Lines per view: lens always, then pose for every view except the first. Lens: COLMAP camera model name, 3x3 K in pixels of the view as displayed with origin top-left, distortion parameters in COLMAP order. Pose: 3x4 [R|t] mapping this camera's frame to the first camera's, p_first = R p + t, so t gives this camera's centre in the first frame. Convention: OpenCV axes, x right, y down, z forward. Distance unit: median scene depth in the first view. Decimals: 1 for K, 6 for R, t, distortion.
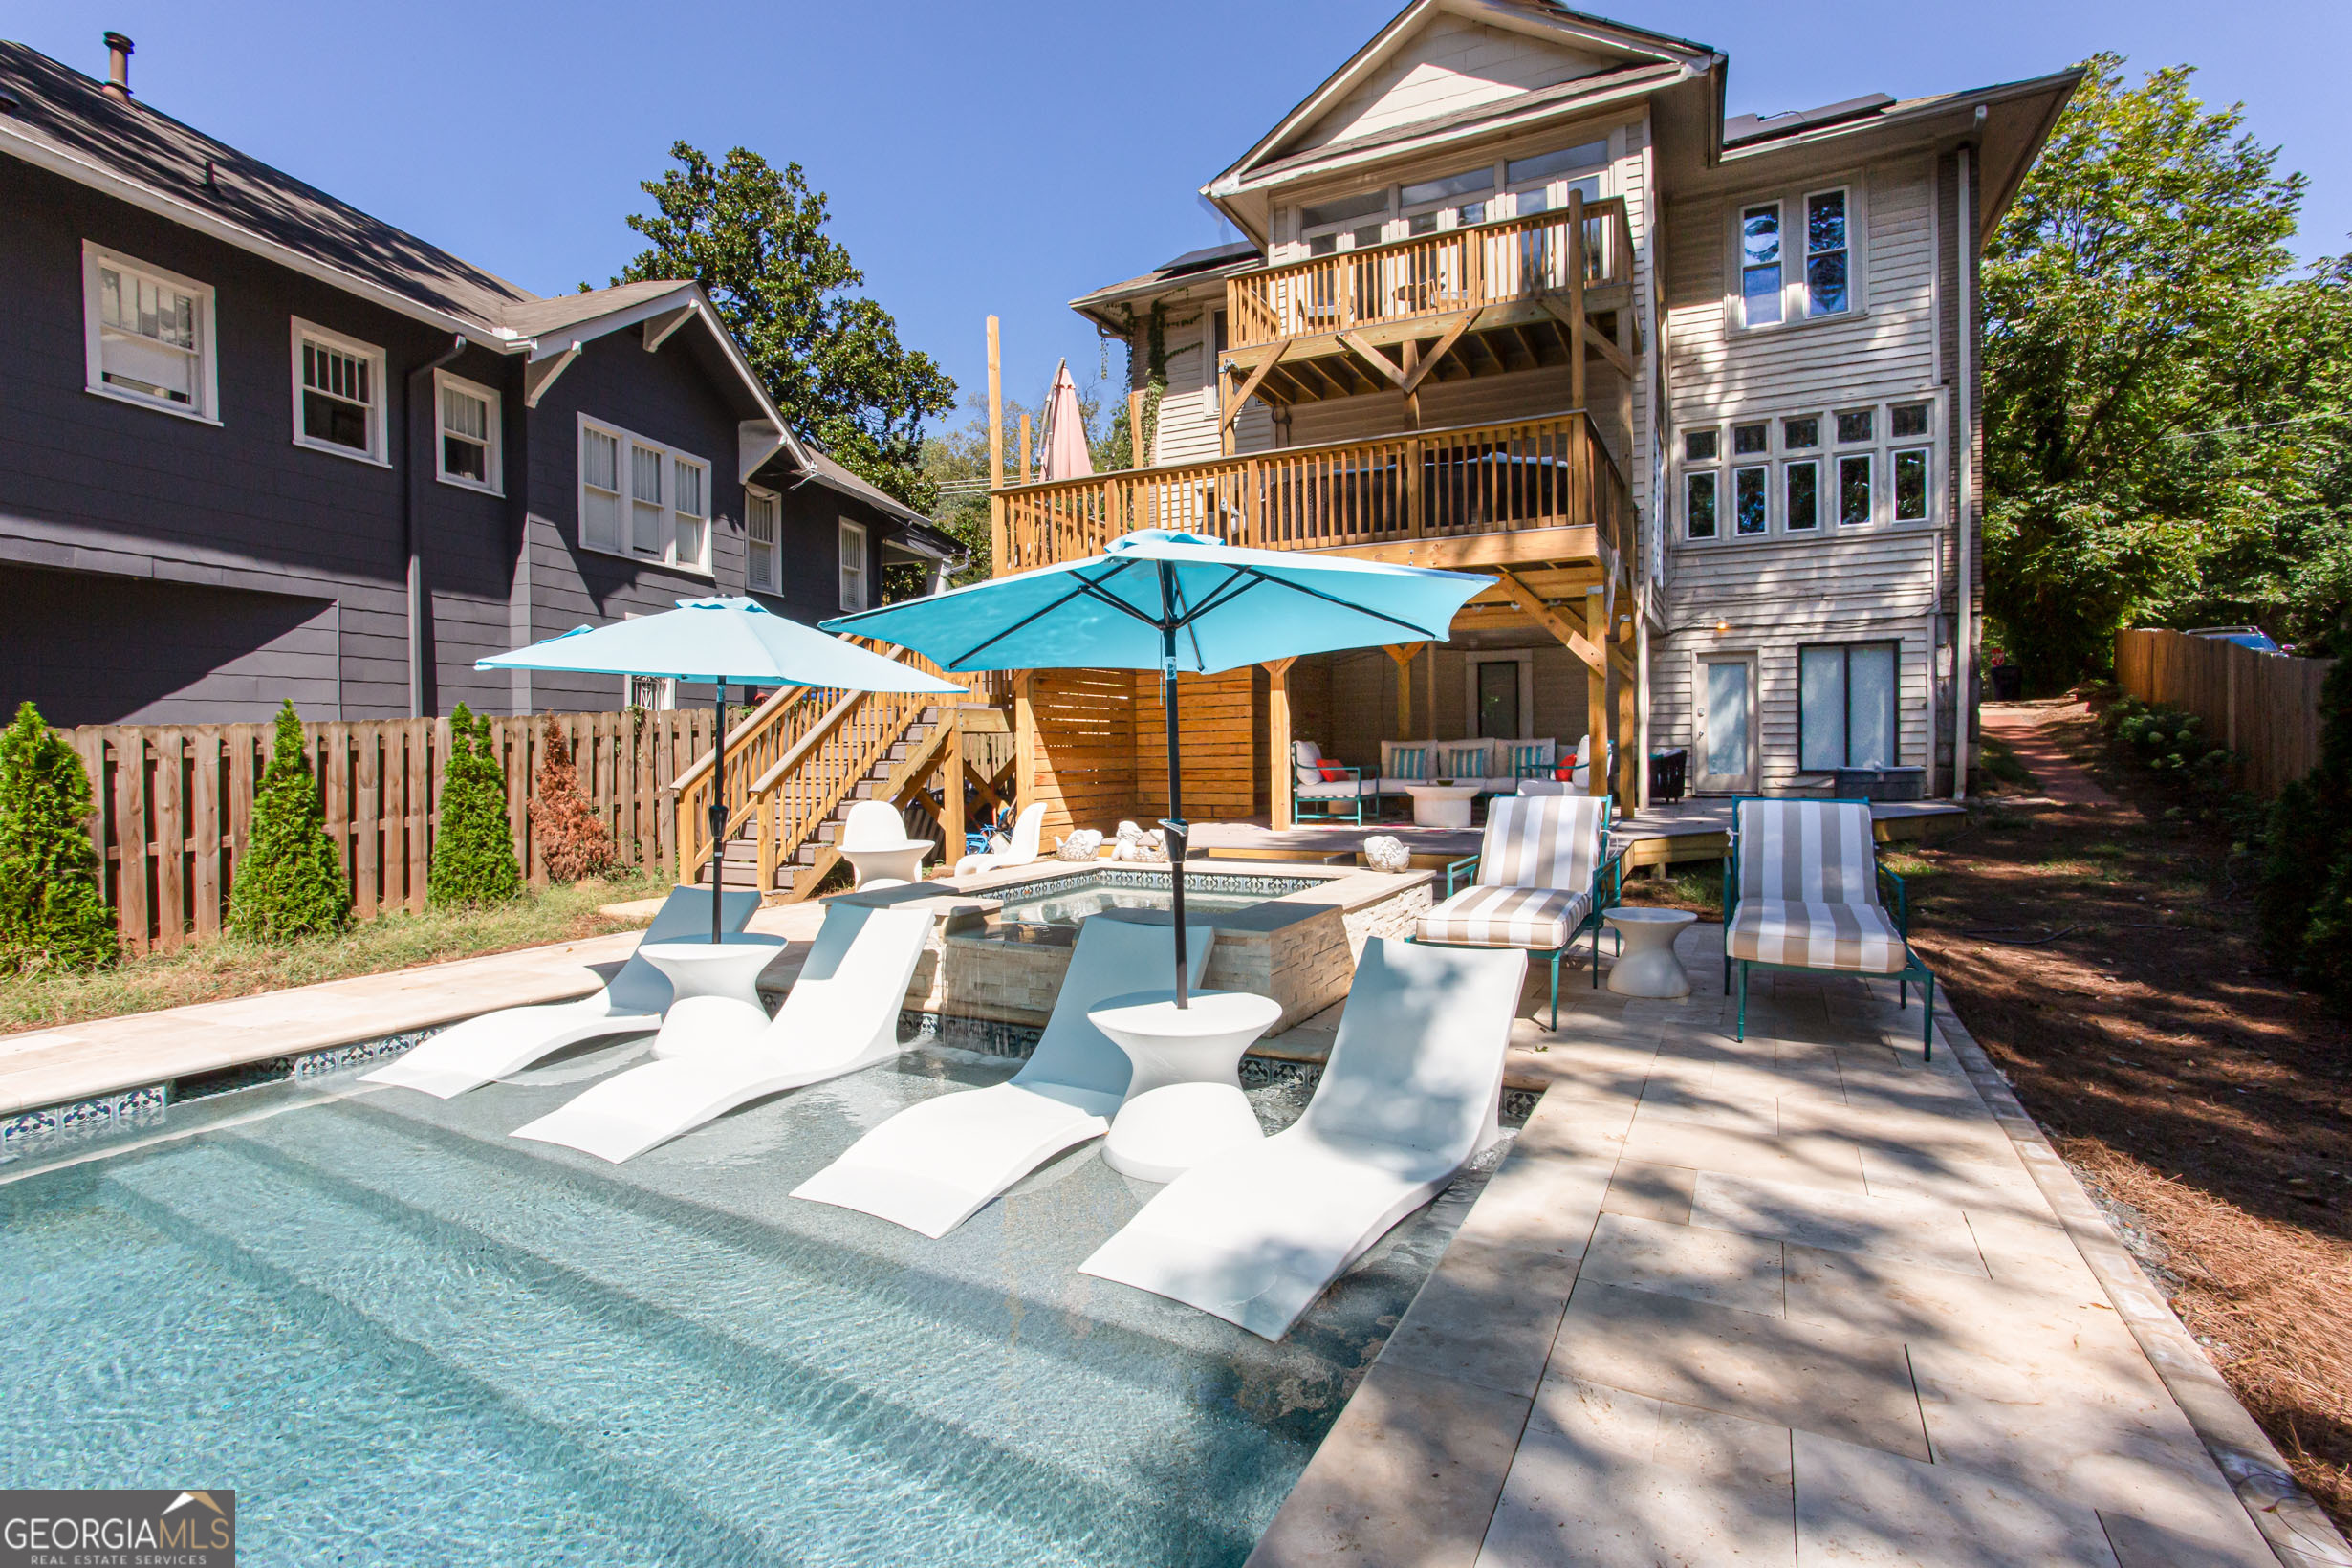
lens RADIAL K [[1194.2, 0, 1129.9], [0, 1194.2, 765.6], [0, 0, 1]] dist [-0.031811, 0.017174]
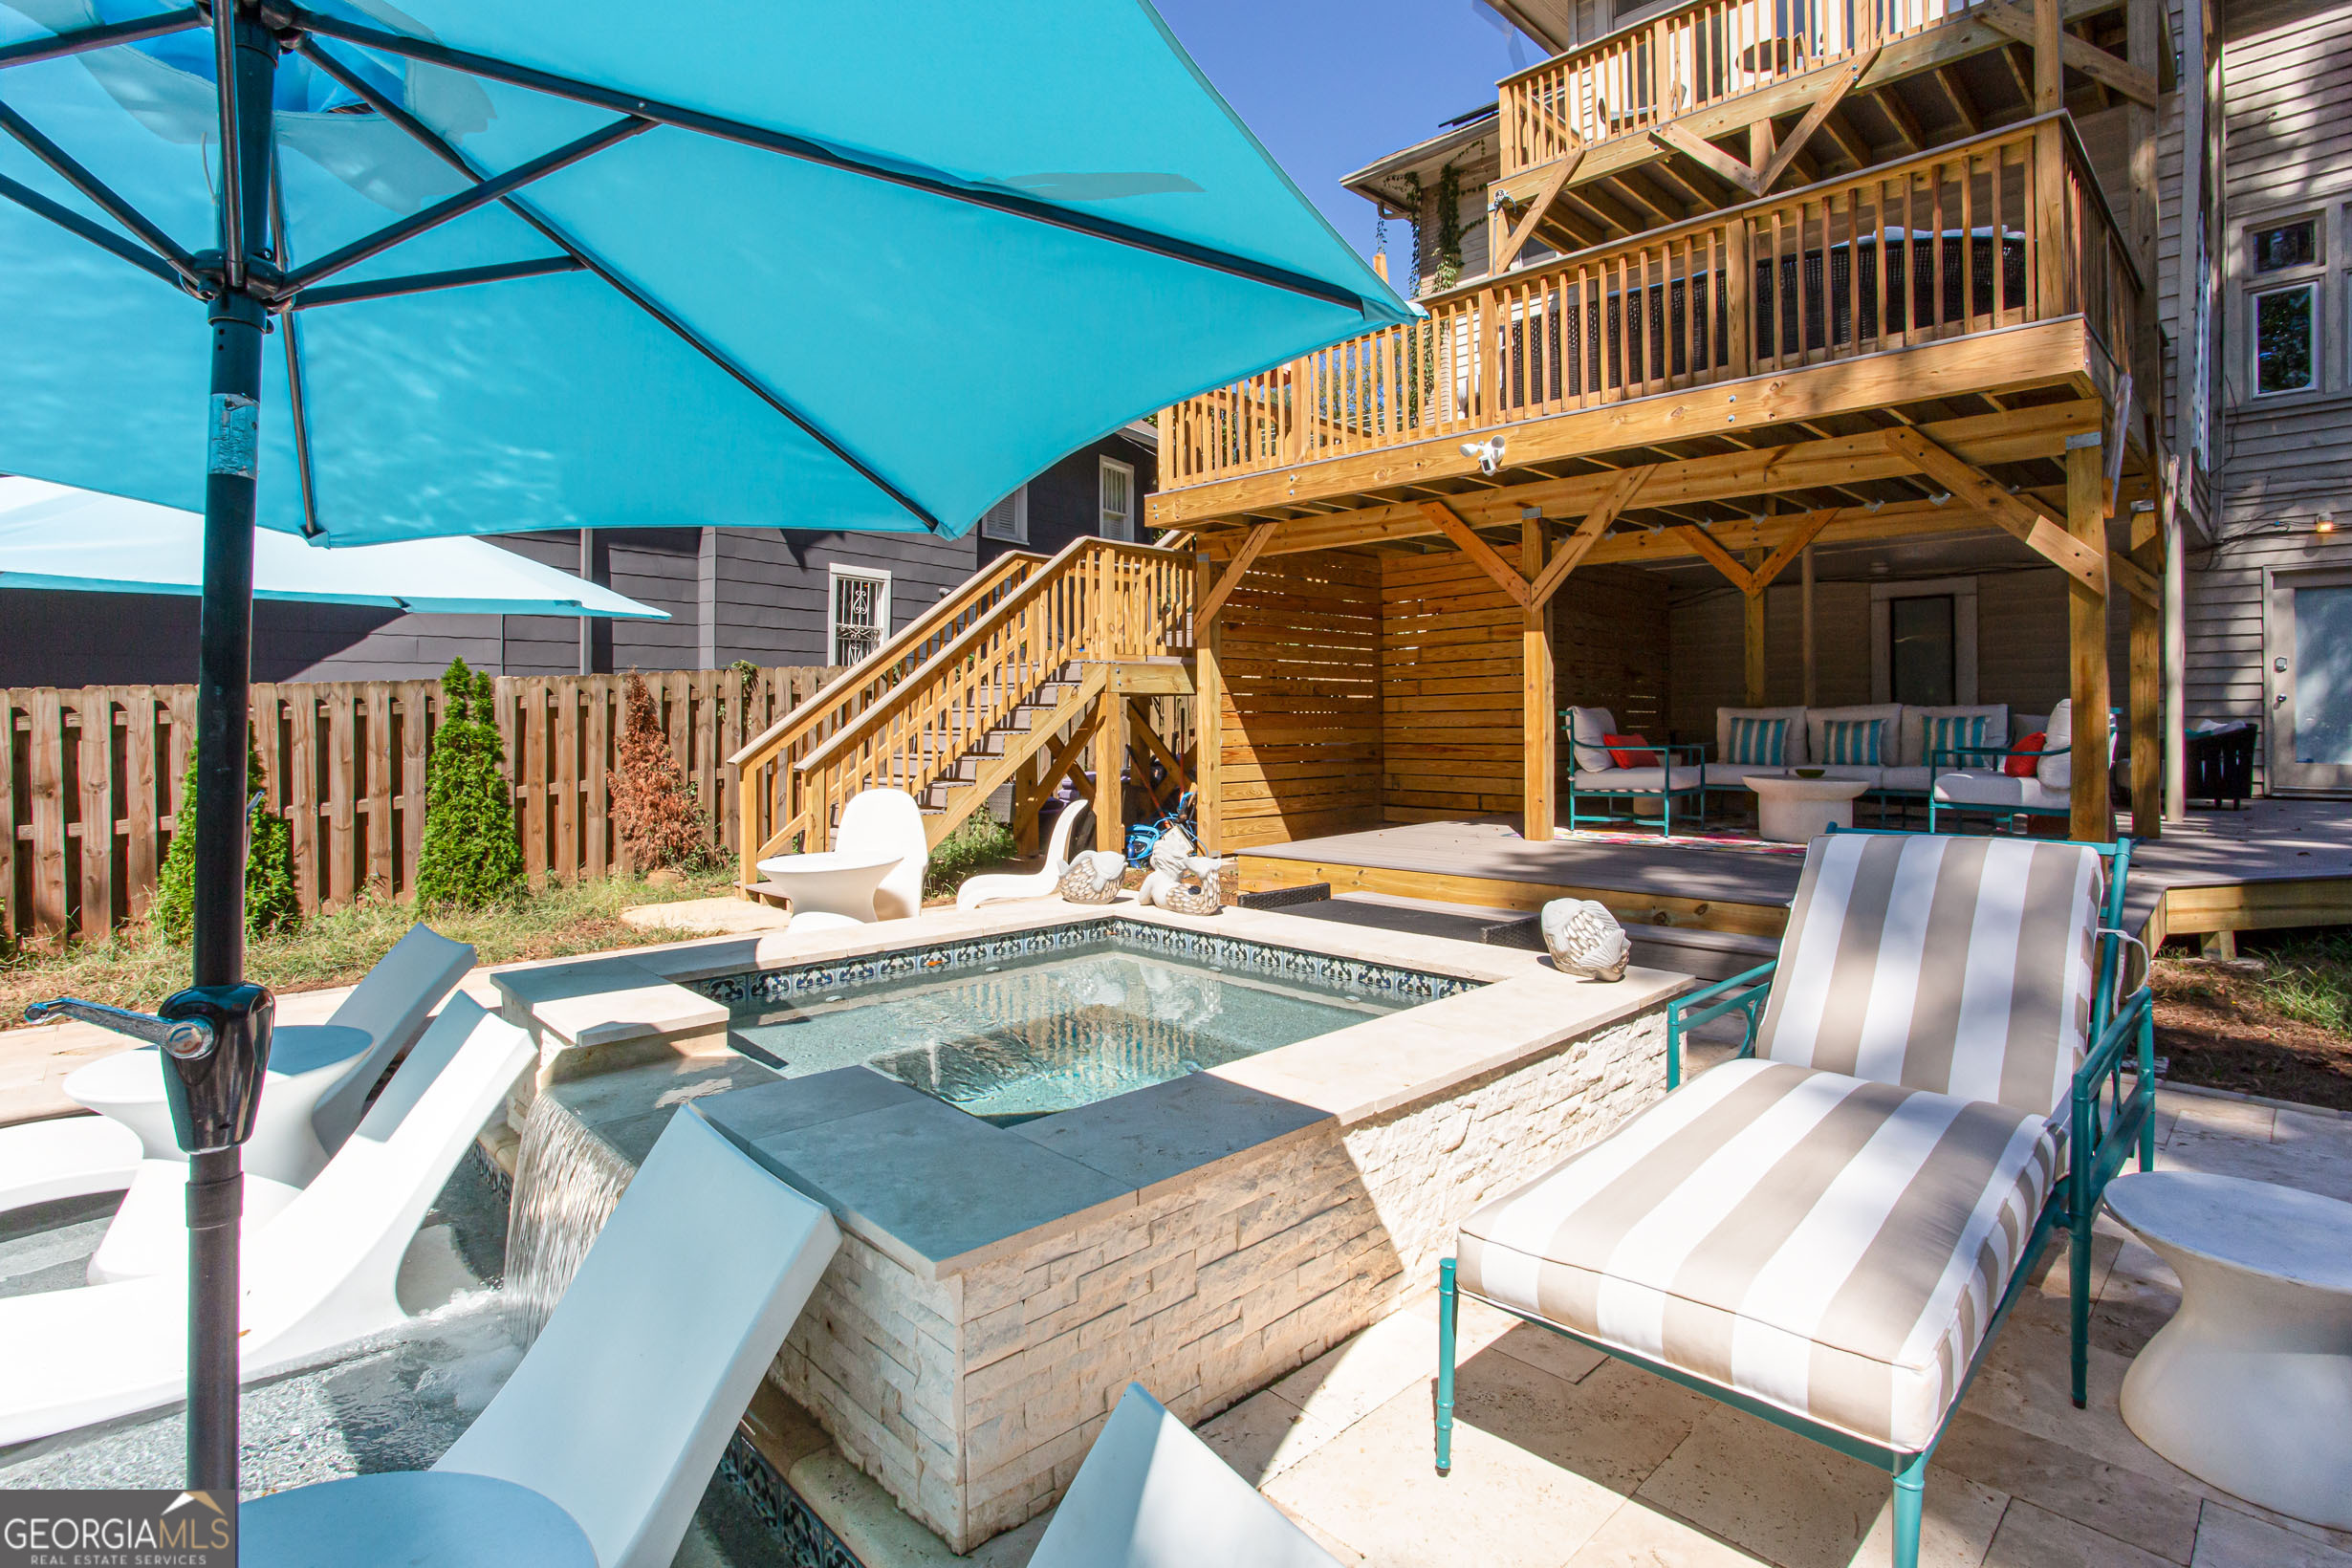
lens RADIAL K [[1194.2, 0, 1152.3], [0, 1194.2, 711.2], [0, 0, 1]] dist [-0.031811, 0.017174]
pose [[0.956353, 0.004672, -0.292175, 0.102375], [-0.009427, 0.999845, -0.014869, -0.005533], [0.292060, 0.016974, 0.956249, 0.260897]]
